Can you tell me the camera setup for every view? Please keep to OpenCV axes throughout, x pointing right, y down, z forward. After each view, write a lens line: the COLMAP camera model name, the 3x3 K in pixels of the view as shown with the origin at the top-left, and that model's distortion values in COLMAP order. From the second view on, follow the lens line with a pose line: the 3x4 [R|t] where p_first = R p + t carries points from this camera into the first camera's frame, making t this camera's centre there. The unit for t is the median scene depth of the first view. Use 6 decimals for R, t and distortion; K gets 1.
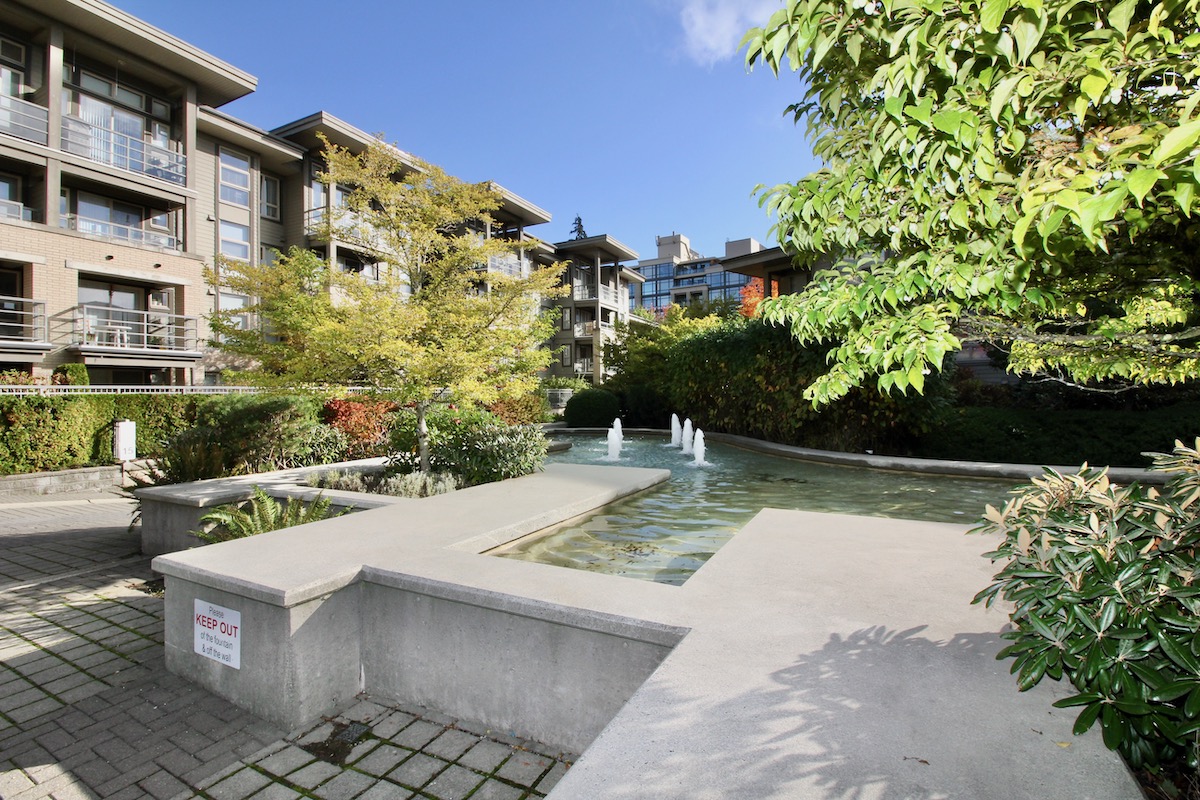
lens RADIAL K [[563.3, 0, 600.0], [0, 563.3, 400.0], [0, 0, 1]] dist [-0.004661, 0.000283]
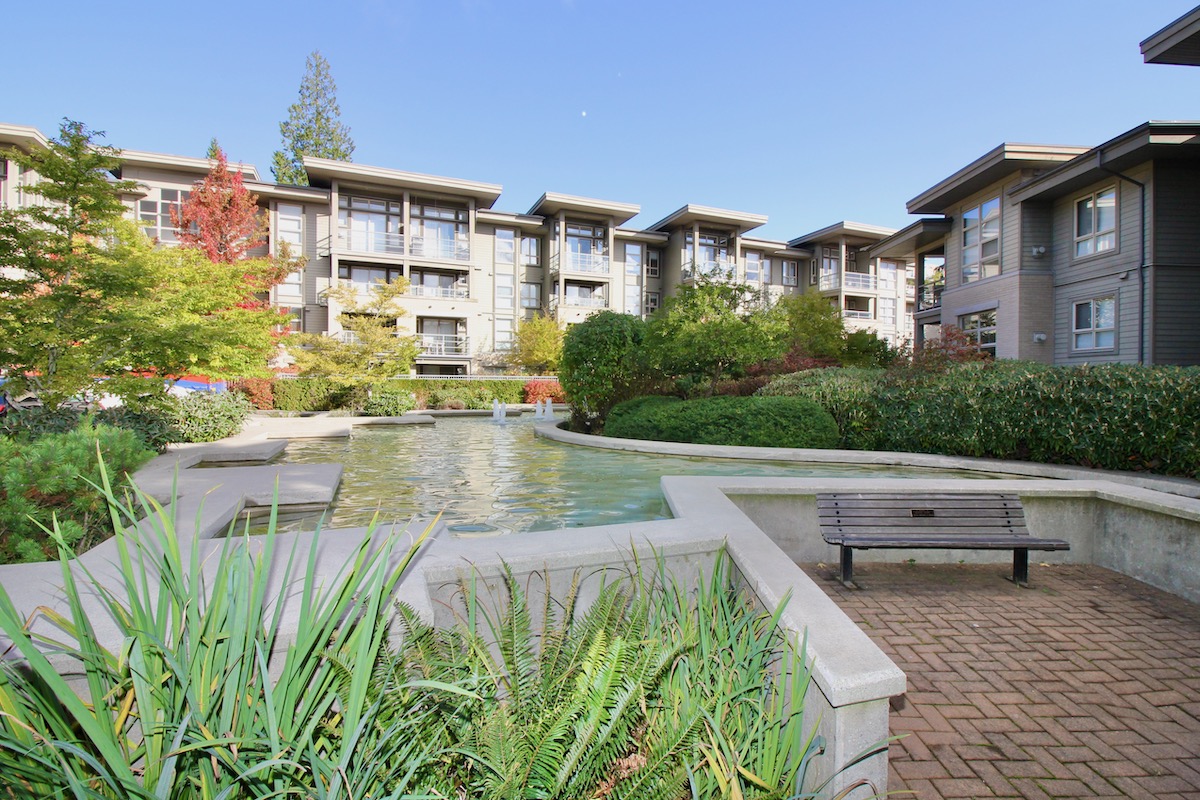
lens RADIAL K [[563.3, 0, 600.0], [0, 563.3, 400.0], [0, 0, 1]] dist [-0.004661, 0.000283]
pose [[0.769417, 0.010059, -0.638668, 0.603420], [-0.007566, 0.999949, 0.006634, 0.031691], [0.638702, -0.000272, 0.769454, -0.063193]]
